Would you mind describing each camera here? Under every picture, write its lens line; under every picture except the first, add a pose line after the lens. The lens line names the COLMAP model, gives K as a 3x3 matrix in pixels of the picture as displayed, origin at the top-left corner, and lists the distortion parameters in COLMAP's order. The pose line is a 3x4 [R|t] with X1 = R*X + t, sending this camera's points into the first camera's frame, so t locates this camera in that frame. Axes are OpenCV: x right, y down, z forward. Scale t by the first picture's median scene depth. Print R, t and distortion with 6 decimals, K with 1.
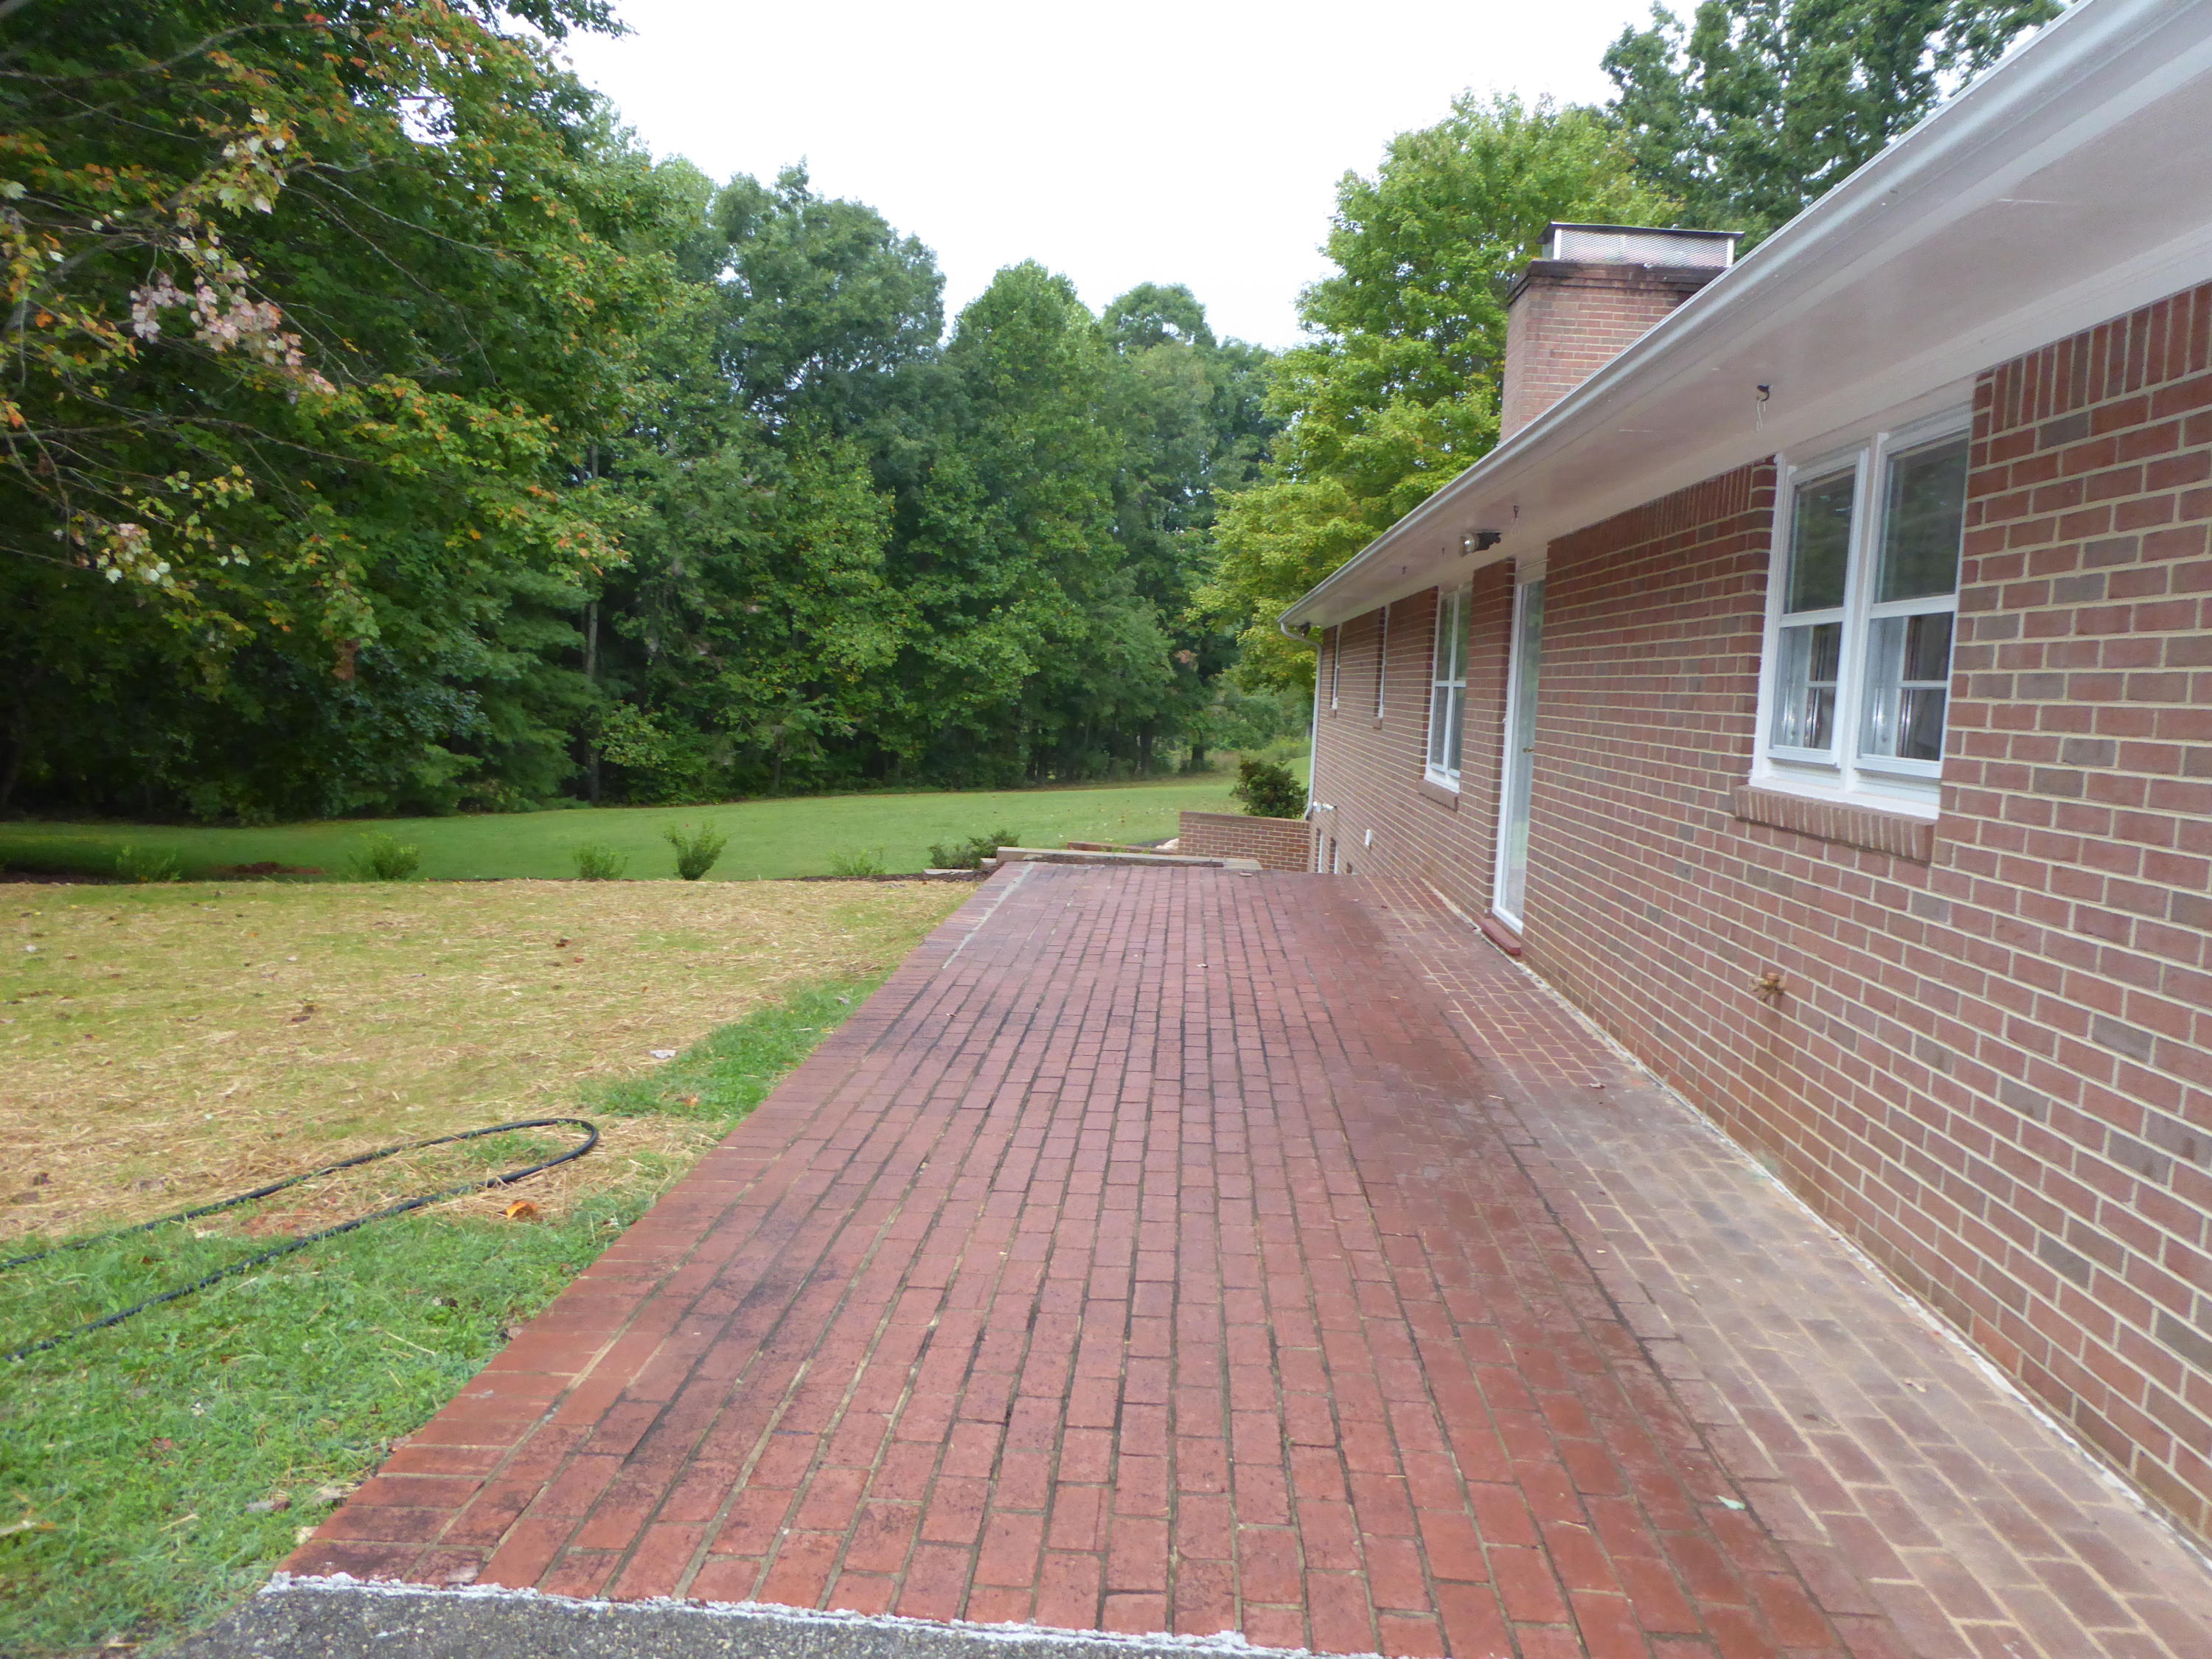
lens RADIAL K [[1550.9, 0, 1116.9], [0, 1550.9, 817.8], [0, 0, 1]] dist [-0.043964, 0.034860]
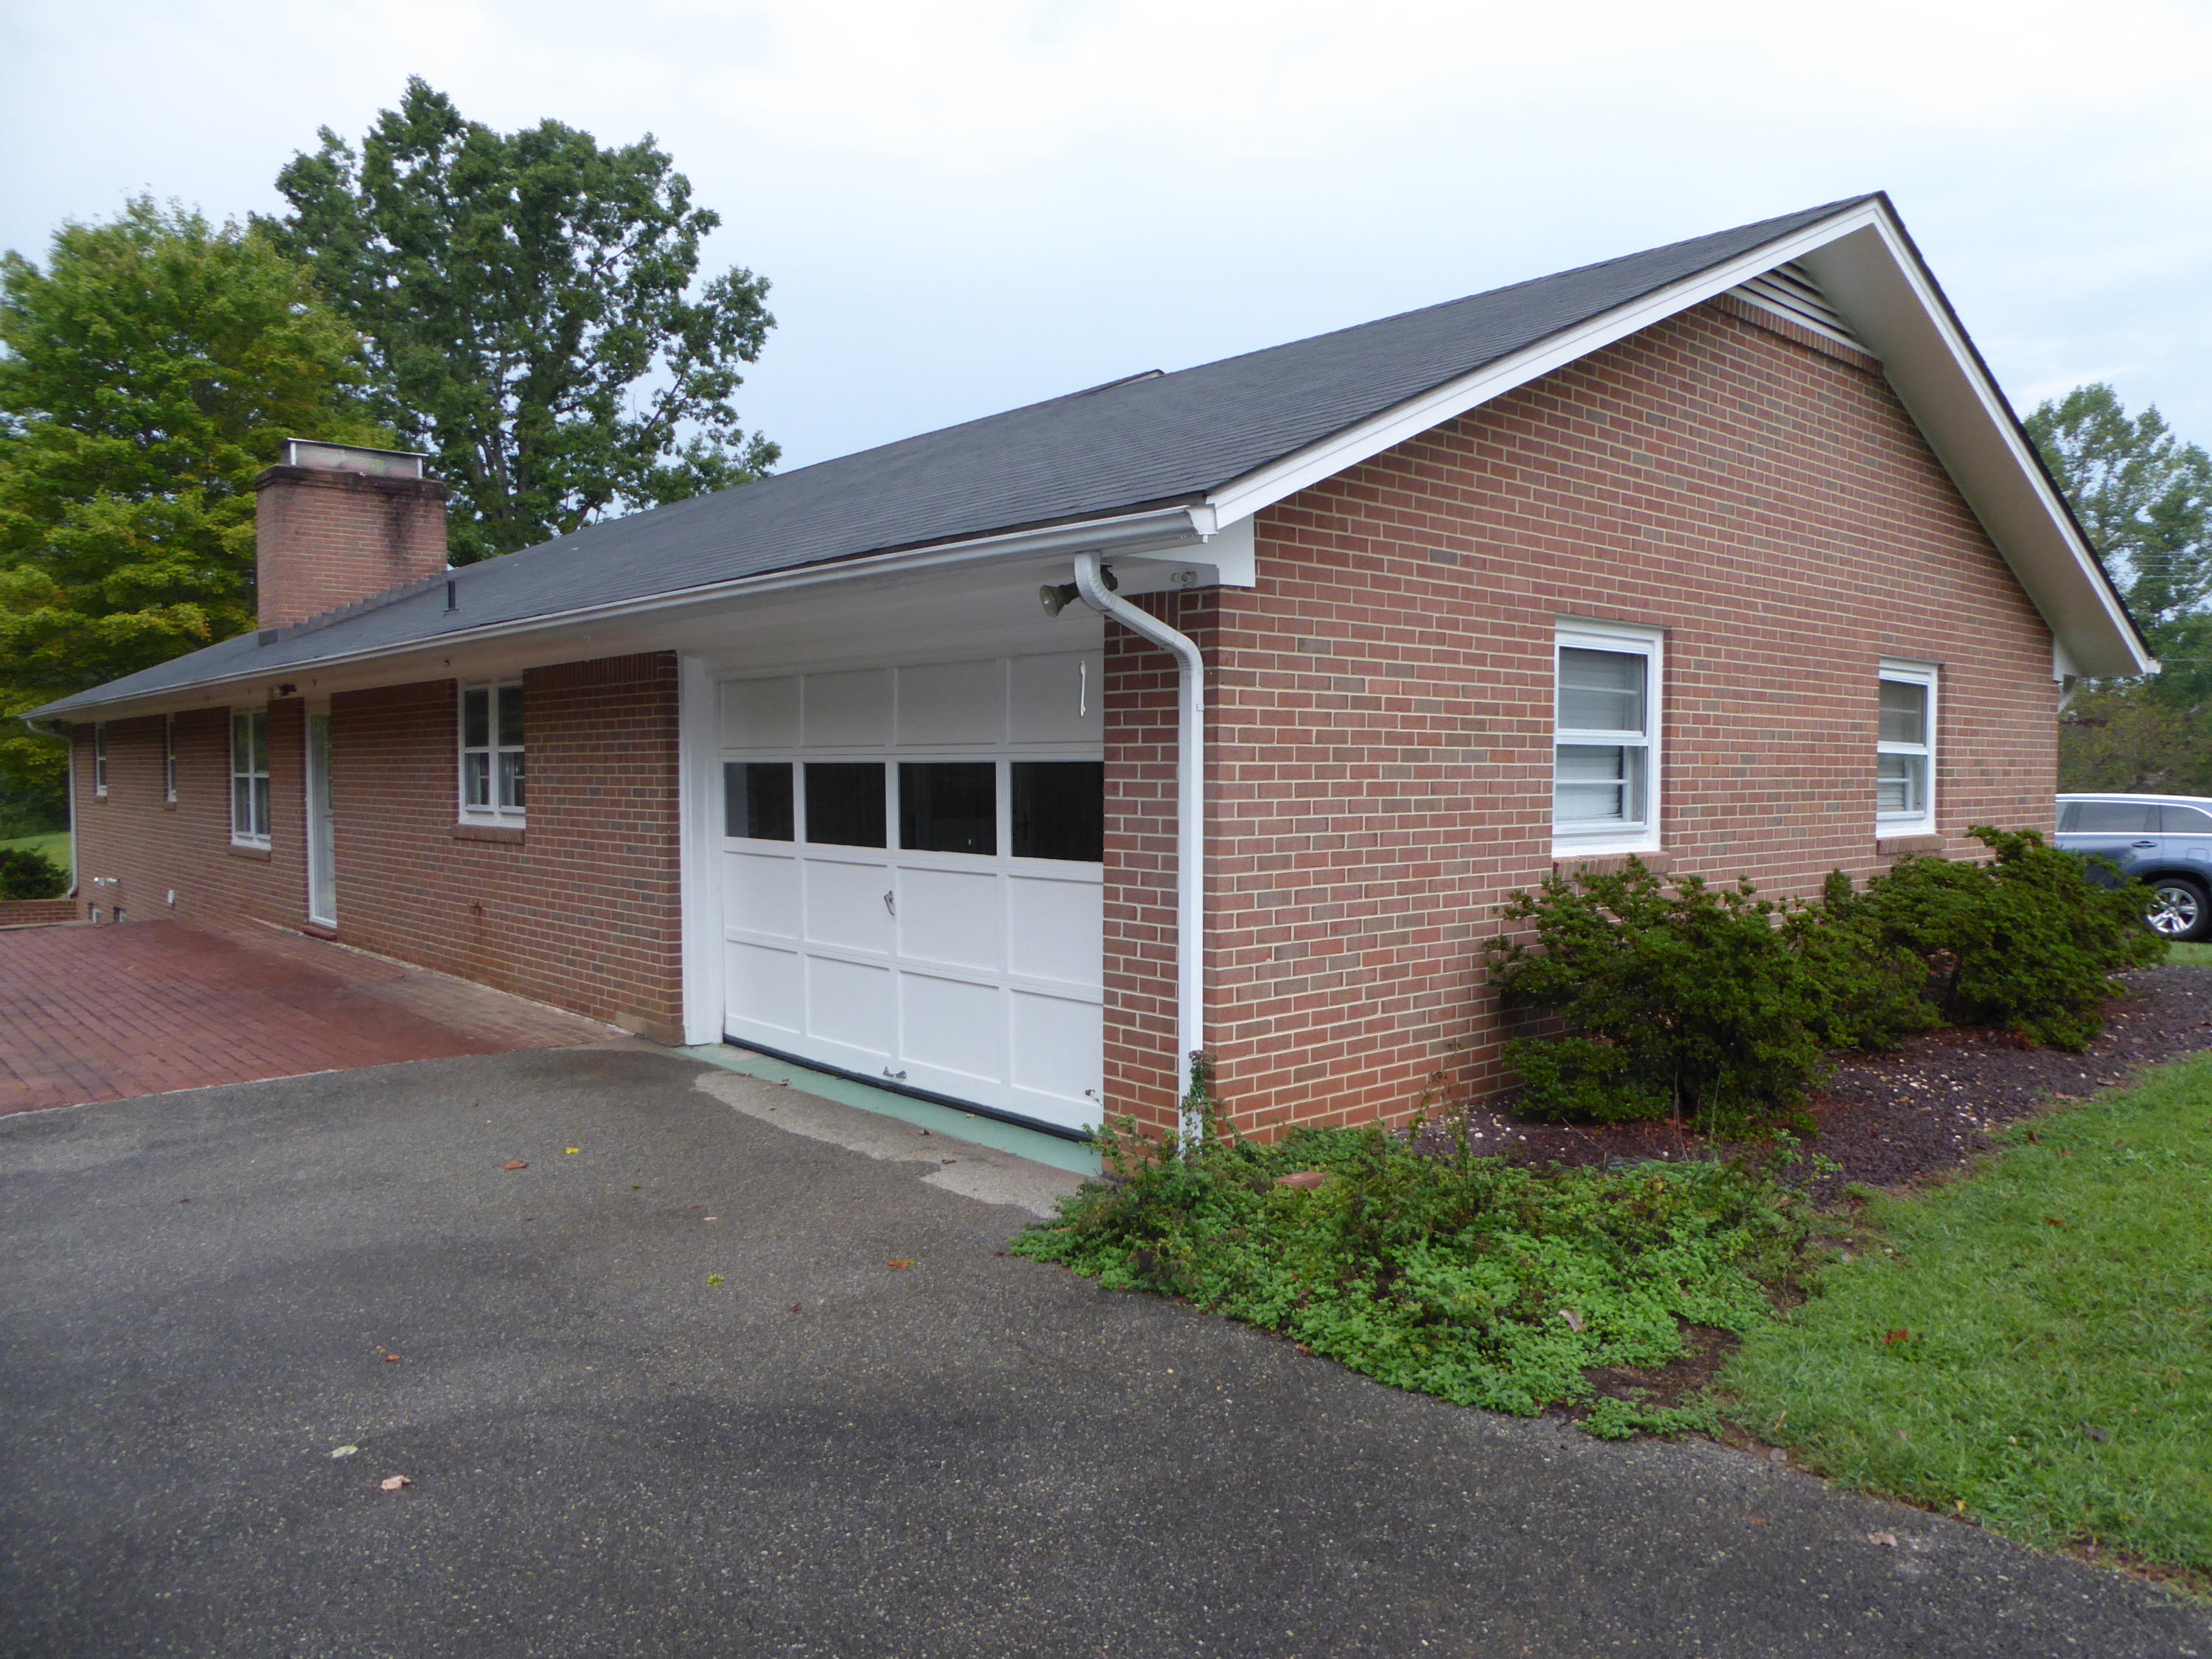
lens RADIAL K [[1550.9, 0, 1116.9], [0, 1550.9, 817.8], [0, 0, 1]] dist [-0.043964, 0.034860]
pose [[0.707351, -0.078484, 0.702492, -0.078787], [0.102081, 0.994741, 0.008348, 0.008161], [-0.699453, 0.065806, 0.711643, -0.205442]]
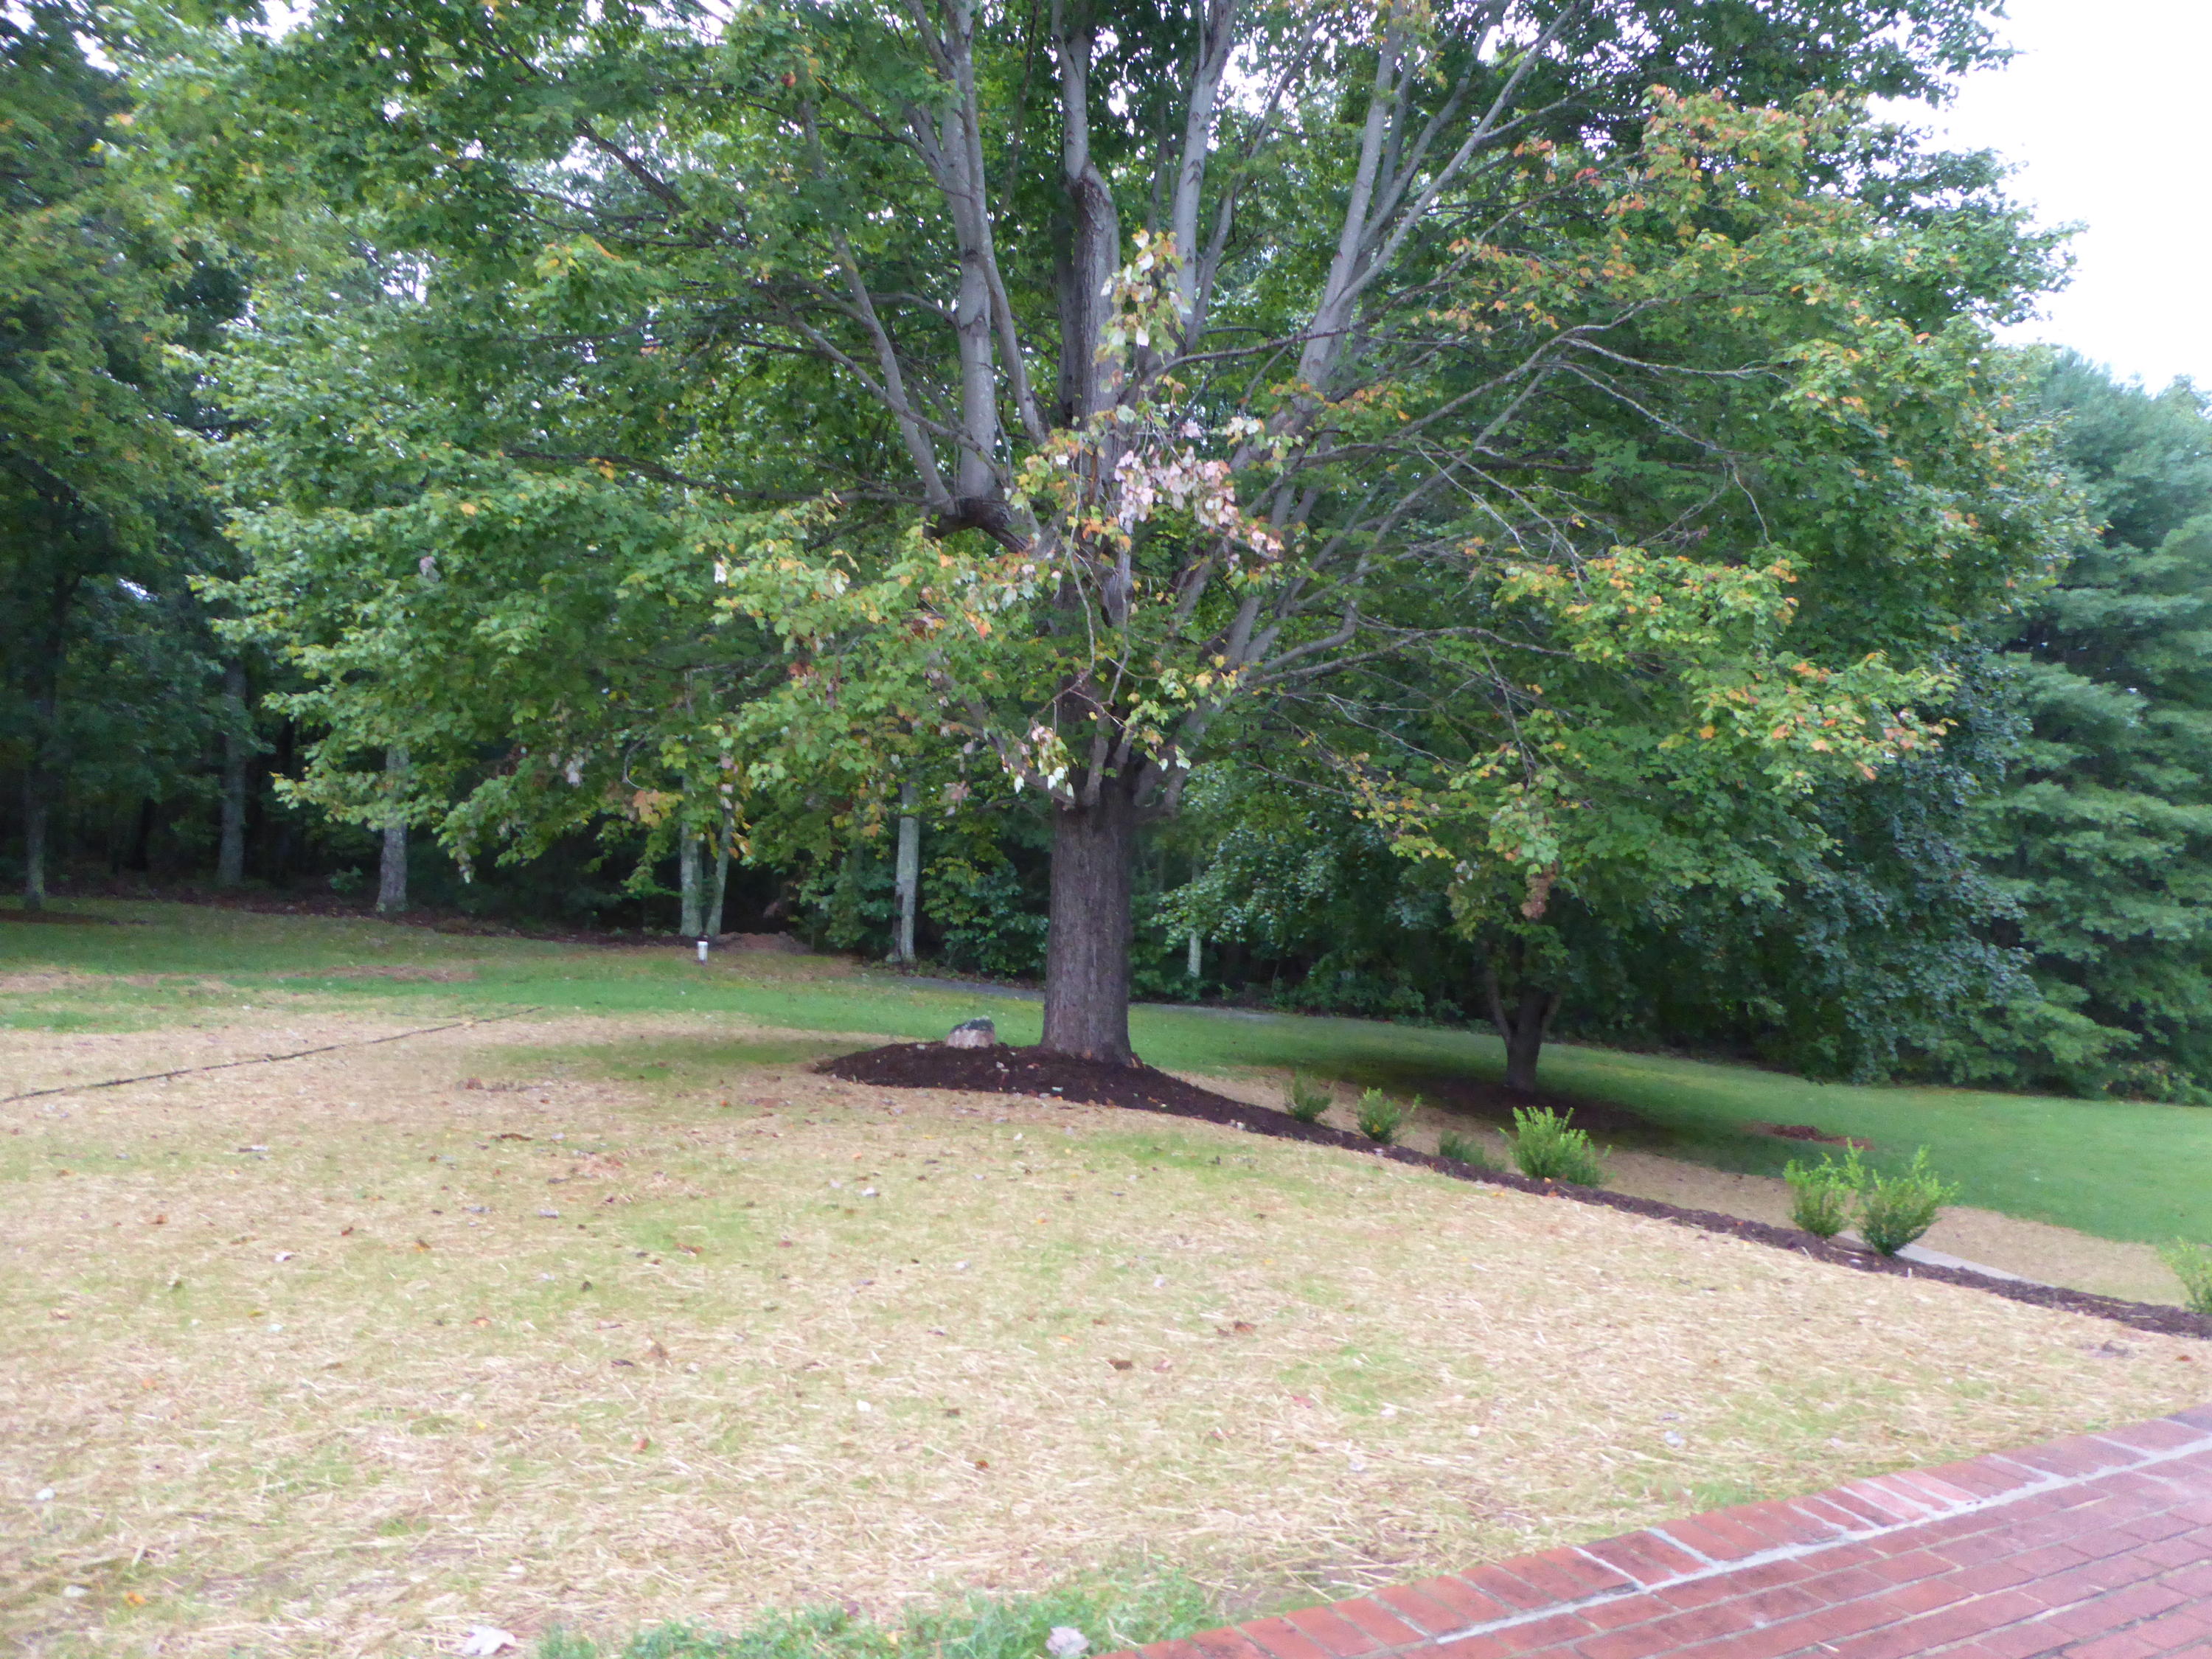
lens RADIAL K [[1580.3, 0, 1061.0], [0, 1580.3, 826.4], [0, 0, 1]] dist [-0.053562, -0.001819]
pose [[0.485377, -0.020860, -0.874056, 0.045983], [-0.116603, 0.989240, -0.088361, -0.014869], [0.866495, 0.144806, 0.477722, 0.161095]]
